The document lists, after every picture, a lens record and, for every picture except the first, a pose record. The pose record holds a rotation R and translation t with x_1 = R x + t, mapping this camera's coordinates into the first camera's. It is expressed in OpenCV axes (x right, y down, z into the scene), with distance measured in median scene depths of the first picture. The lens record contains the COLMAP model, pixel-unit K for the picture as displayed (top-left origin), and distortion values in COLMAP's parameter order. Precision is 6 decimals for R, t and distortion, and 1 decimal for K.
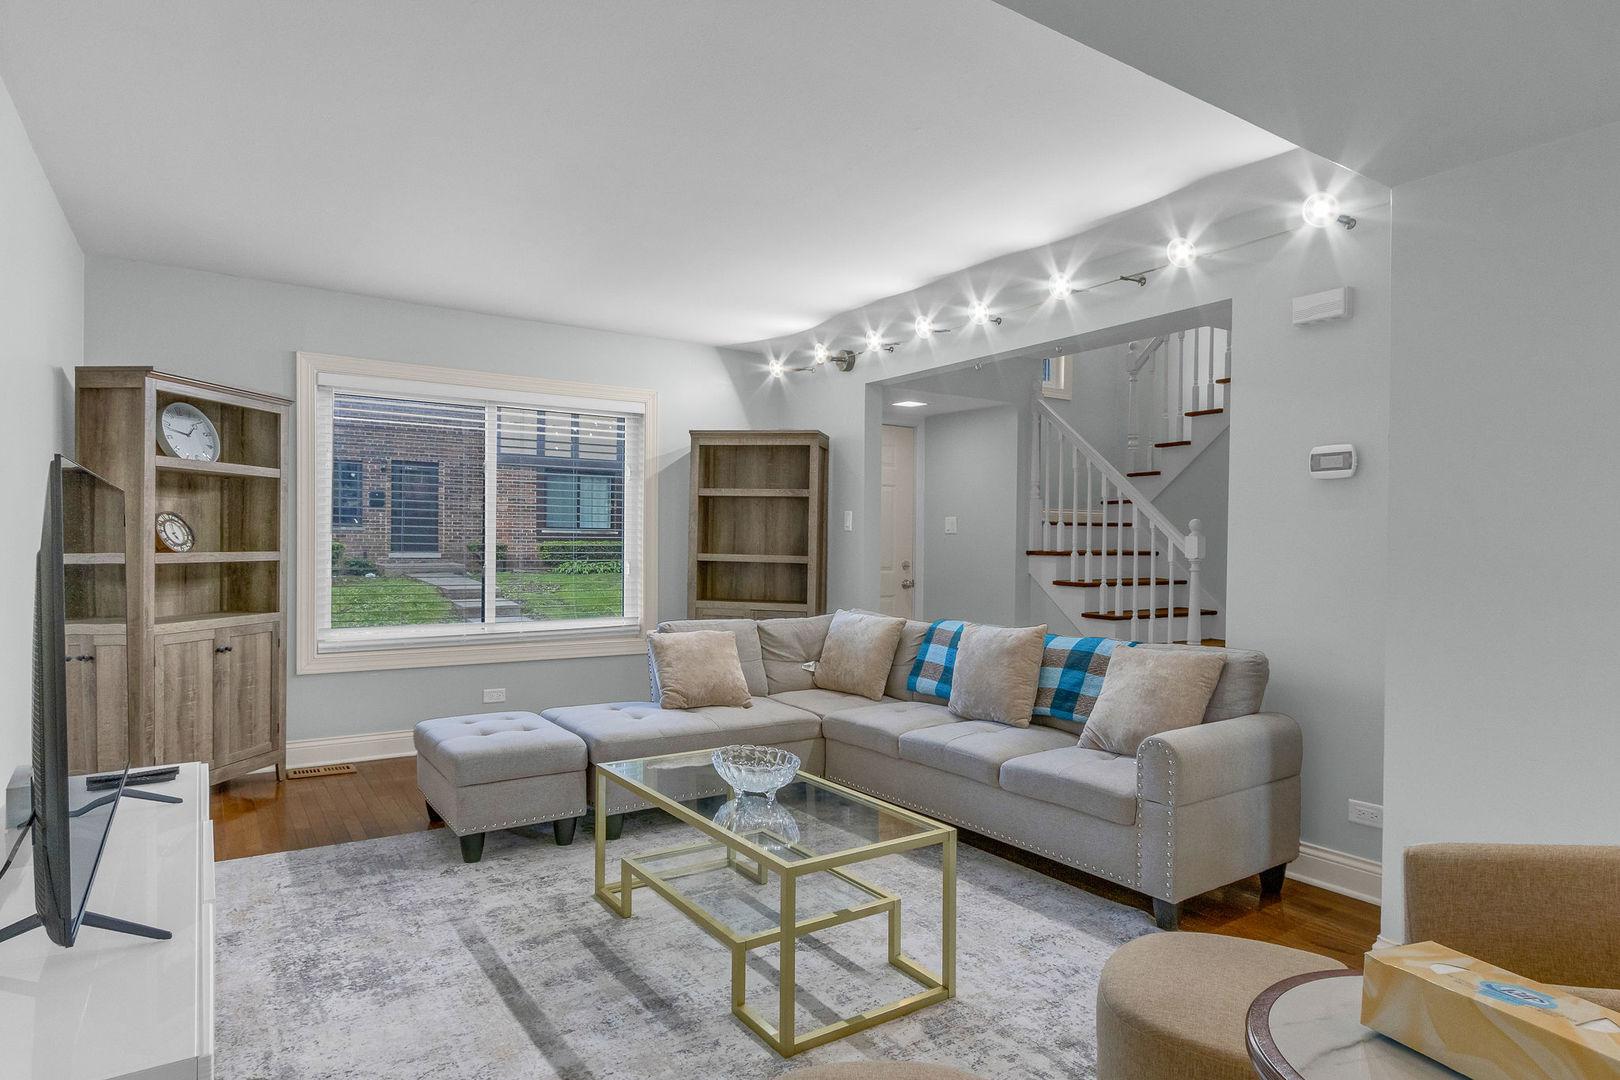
lens RADIAL K [[908.1, 0, 808.3], [0, 908.1, 559.1], [0, 0, 1]] dist [-0.002210, 0.000244]
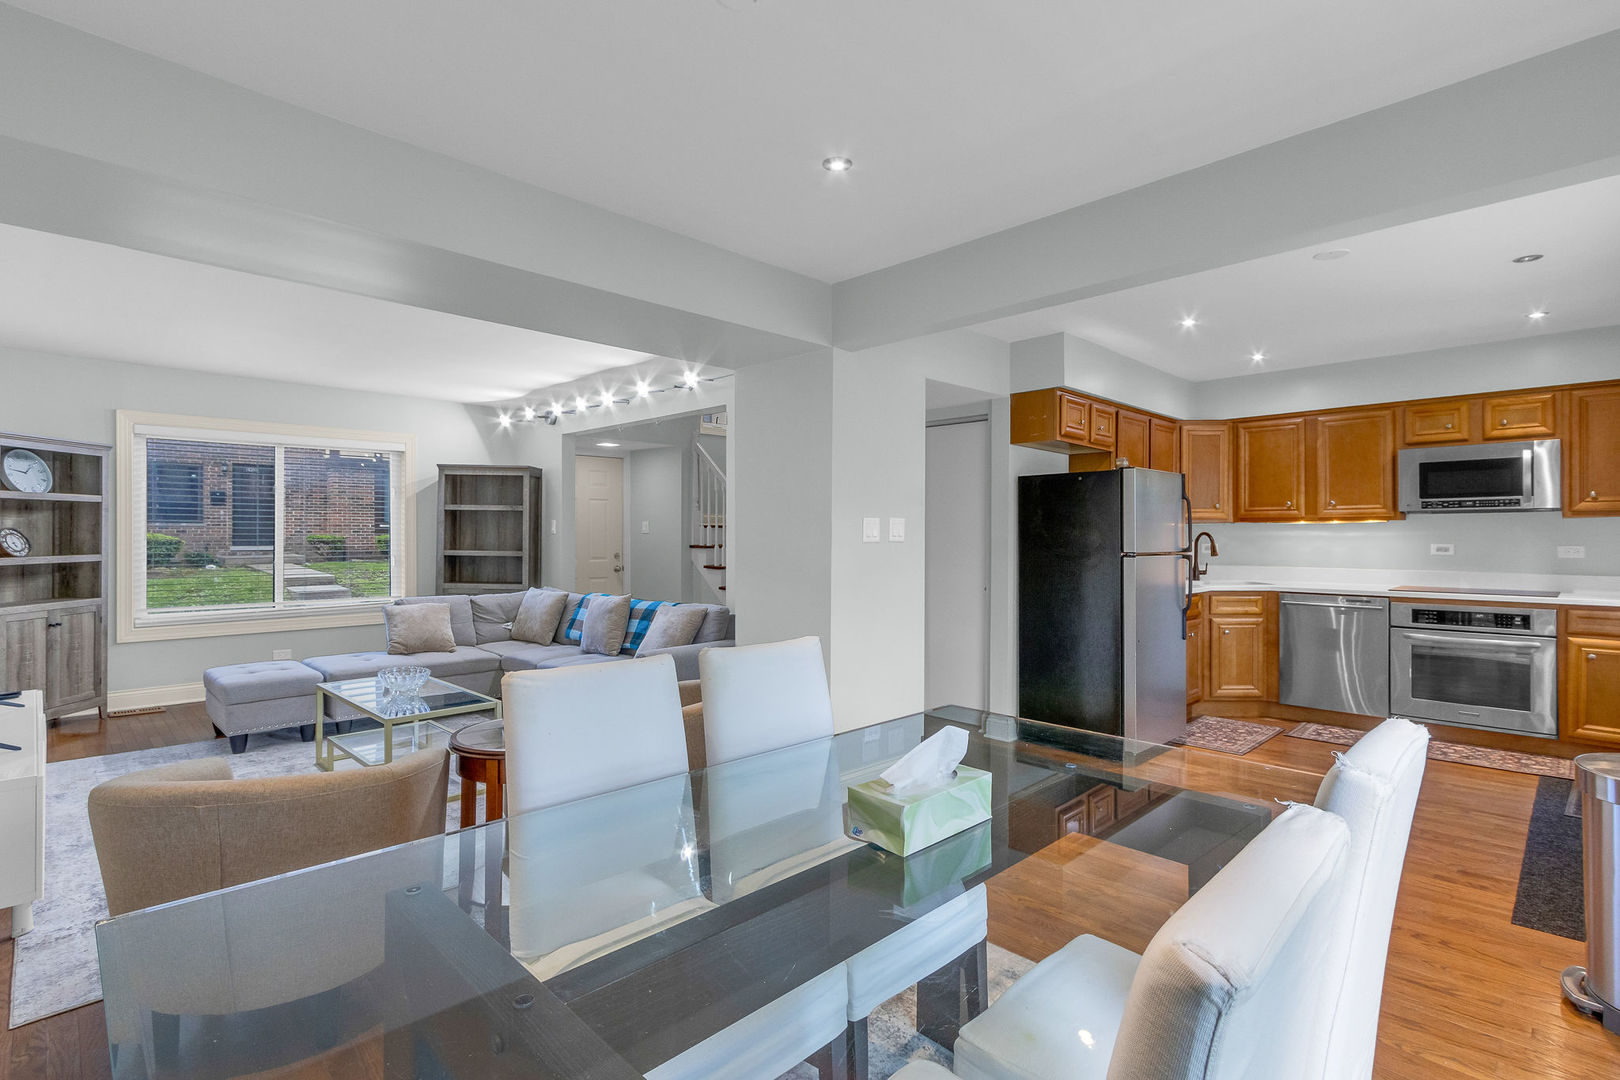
lens RADIAL K [[778.7, 0, 807.1], [0, 778.7, 534.4], [0, 0, 1]] dist [0.000160, -0.001486]
pose [[0.981452, -0.007932, 0.191546, 0.254410], [0.010190, 0.999890, -0.010808, -0.014997], [-0.191439, 0.012560, 0.981424, -0.384472]]
